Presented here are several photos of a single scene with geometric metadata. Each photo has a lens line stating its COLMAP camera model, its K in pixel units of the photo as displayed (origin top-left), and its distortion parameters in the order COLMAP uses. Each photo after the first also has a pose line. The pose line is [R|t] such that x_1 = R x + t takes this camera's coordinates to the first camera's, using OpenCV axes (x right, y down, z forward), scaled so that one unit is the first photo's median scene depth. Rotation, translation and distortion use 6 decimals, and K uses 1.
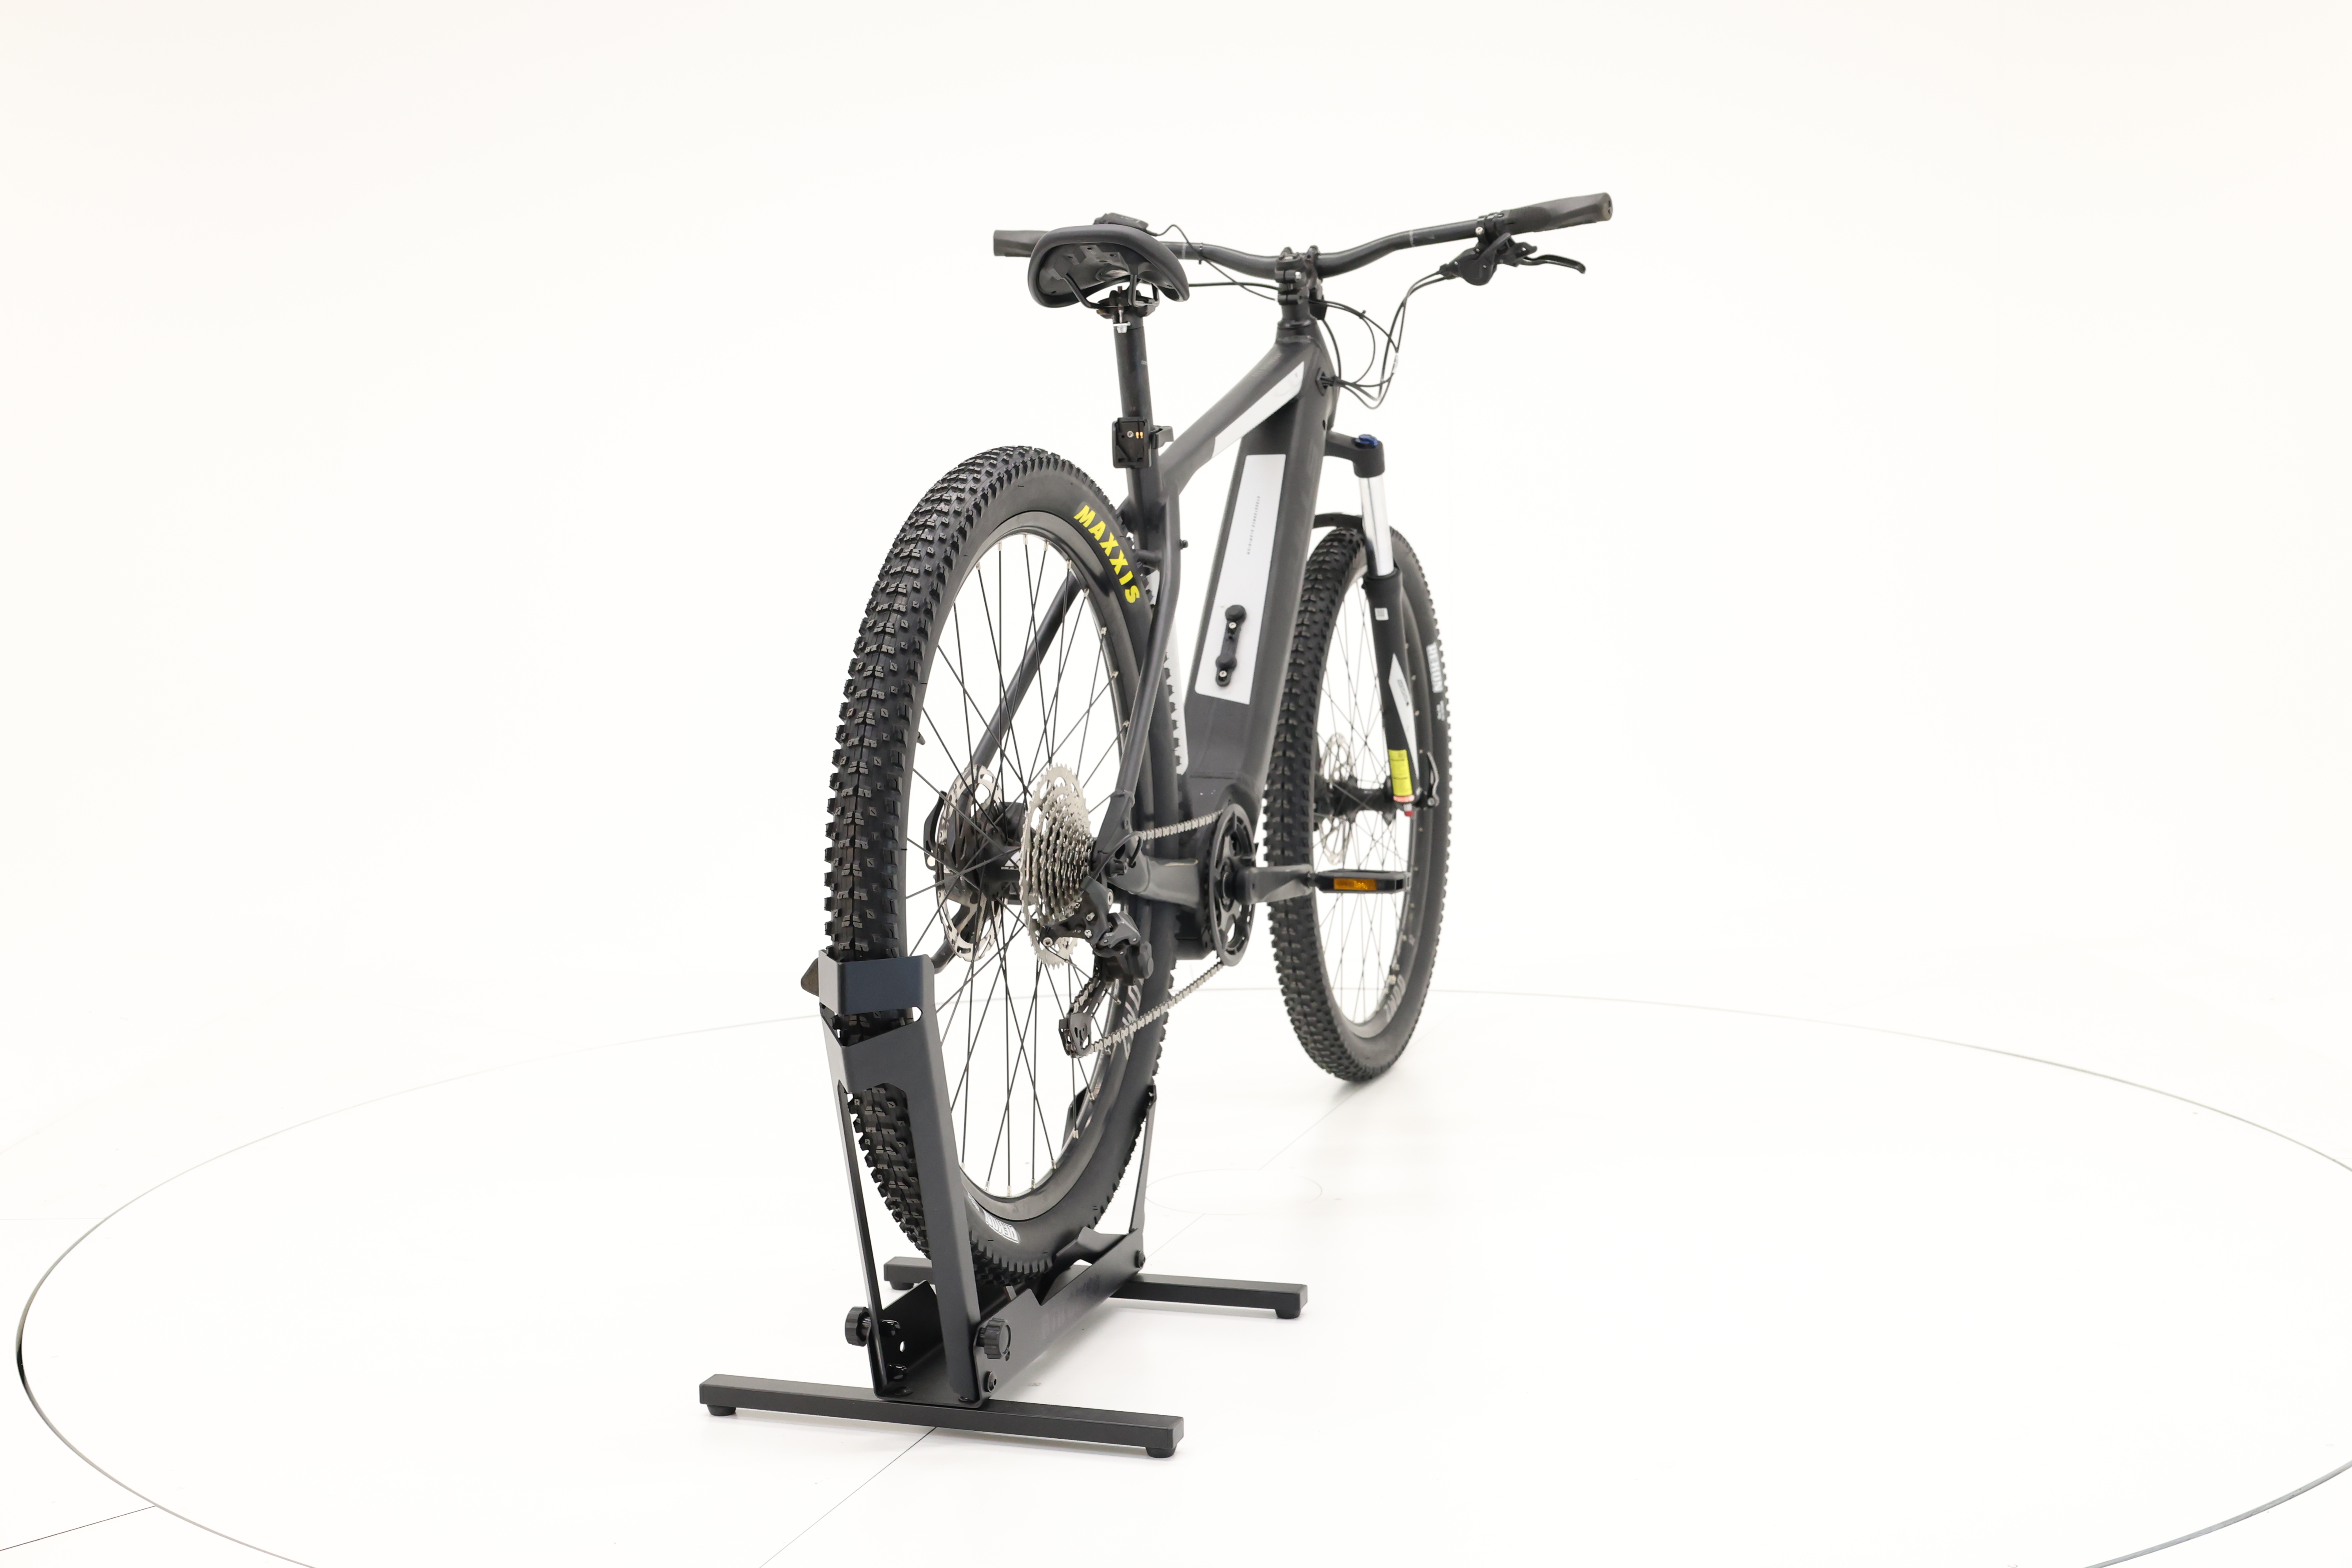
lens RADIAL K [[2655.0, 0, 1194.7], [0, 2655.0, 793.8], [0, 0, 1]] dist [0.027098, 0.000000]
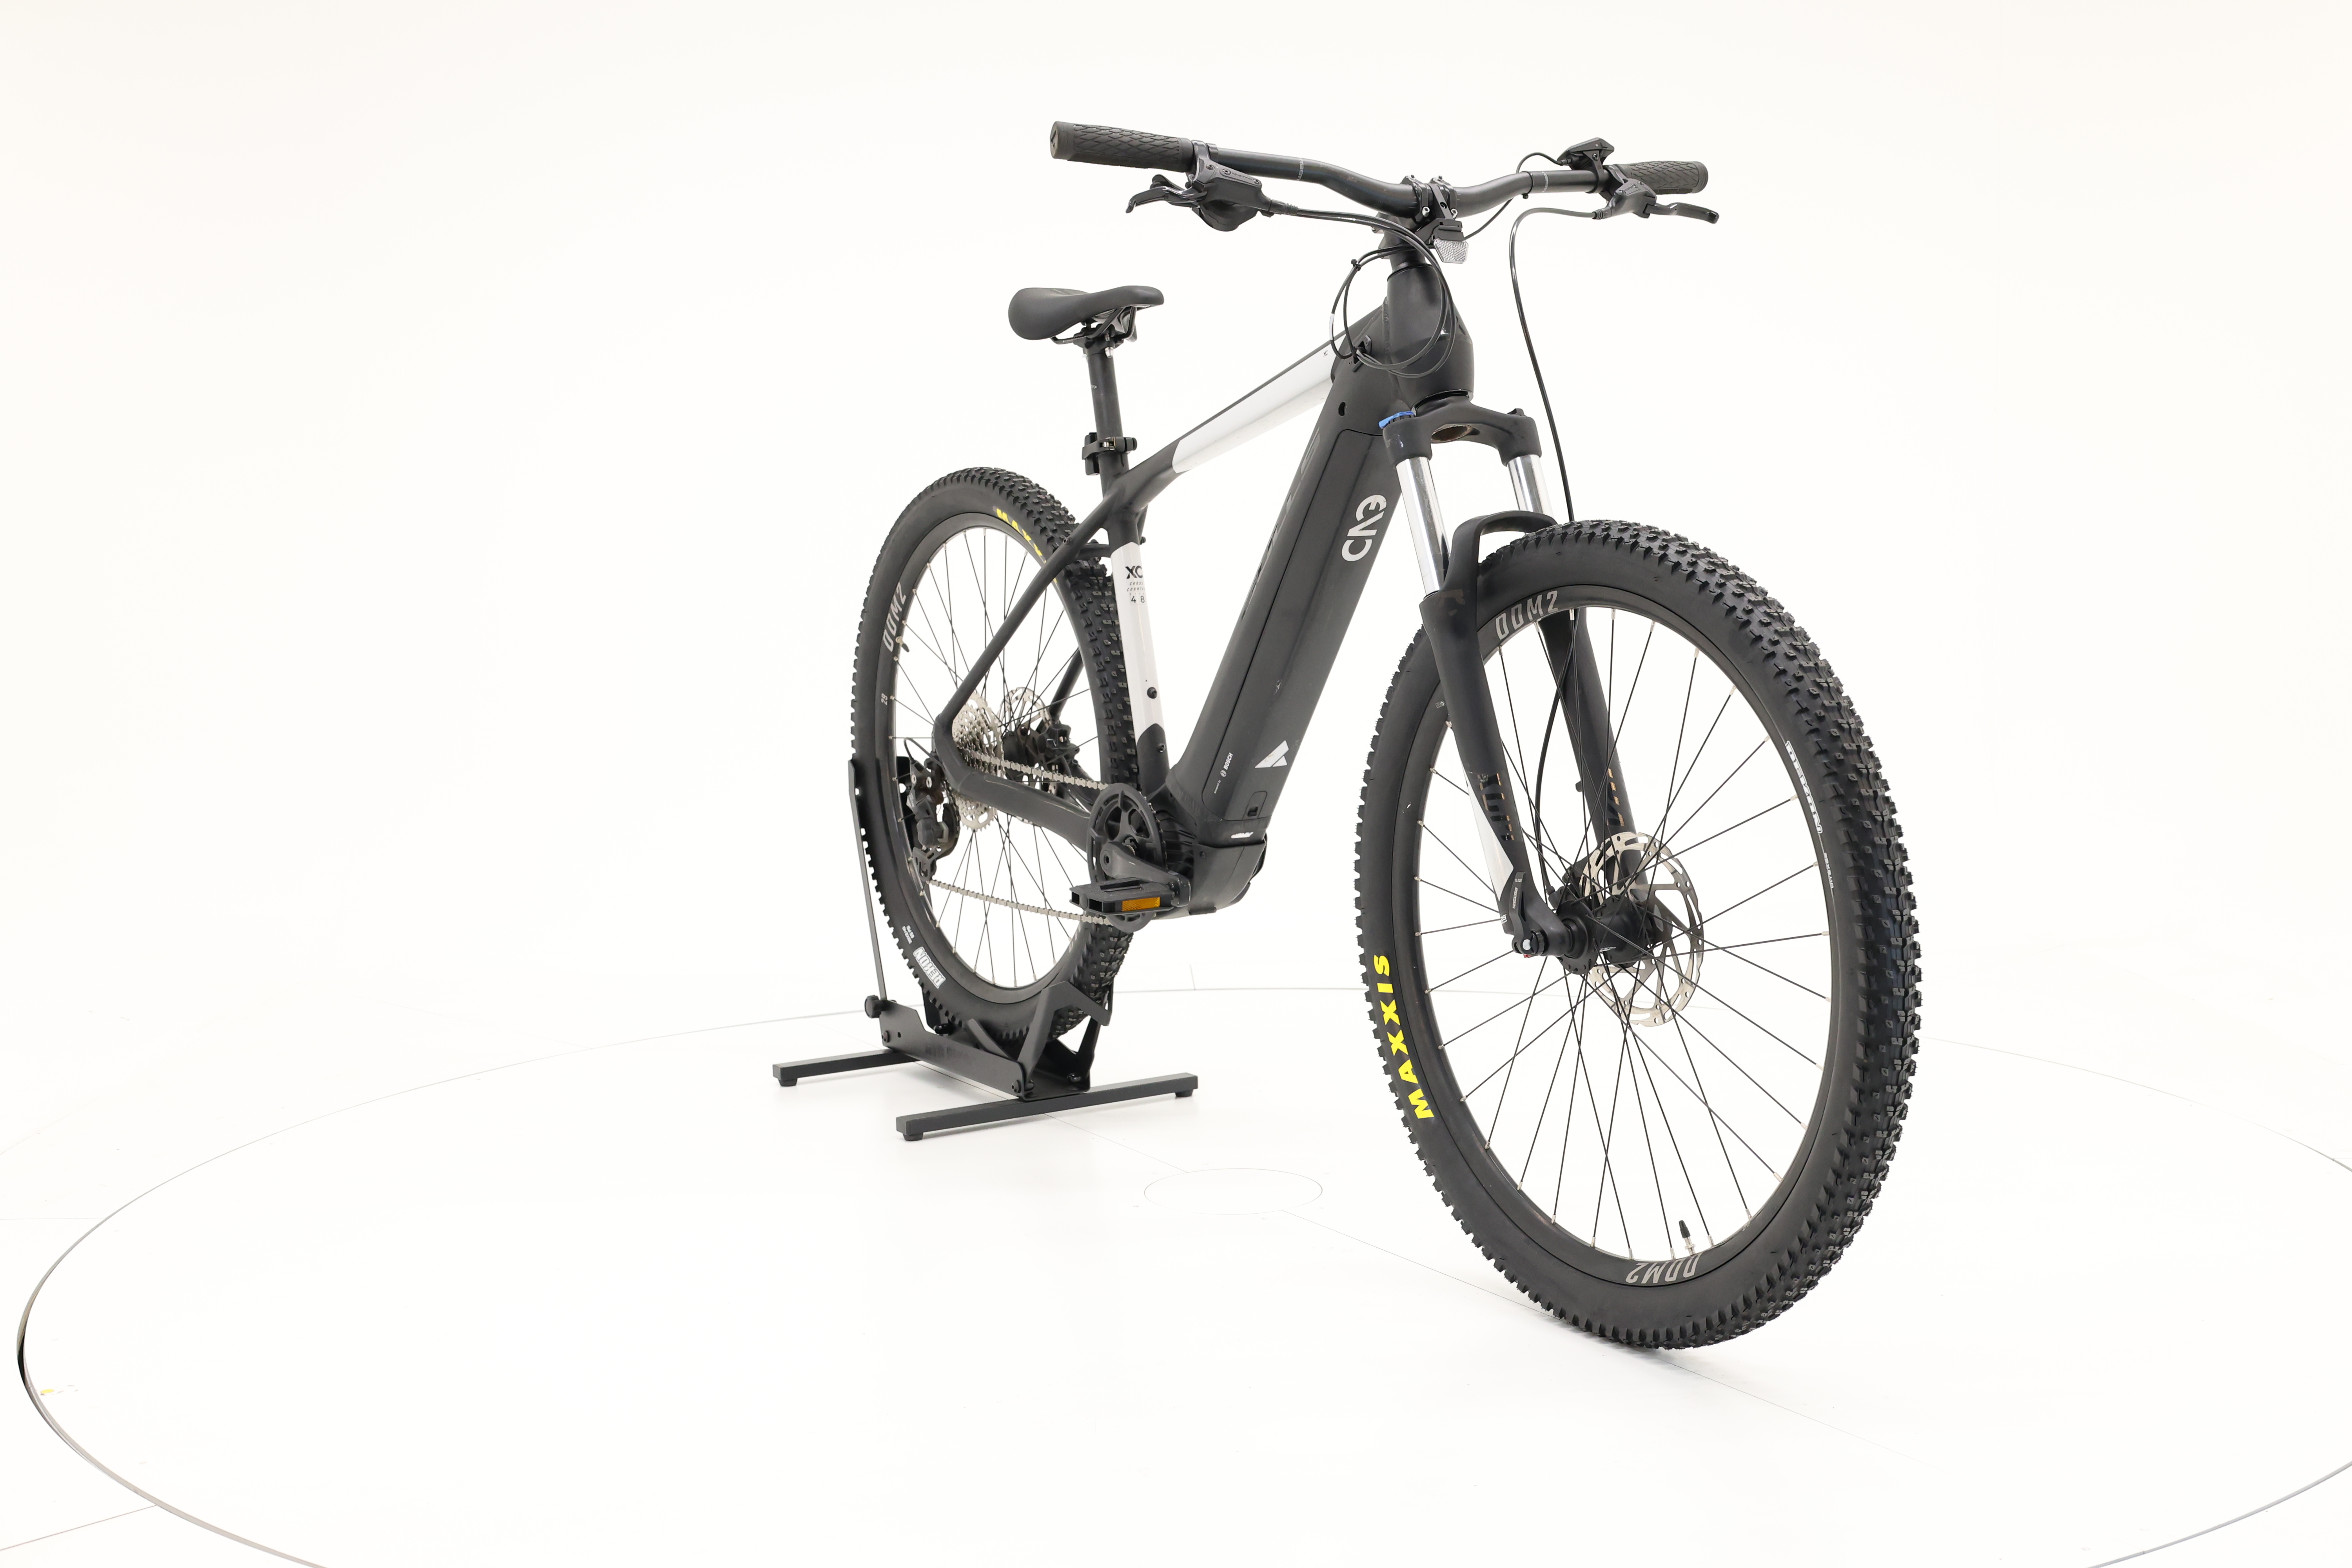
lens RADIAL K [[2655.0, 0, 1177.6], [0, 2655.0, 779.4], [0, 0, 1]] dist [0.027098, 0.000000]
pose [[-0.649926, 0.113239, -0.751514, 0.764985], [-0.045536, 0.981259, 0.187238, -0.189301], [0.758632, 0.155912, -0.632589, 1.598127]]
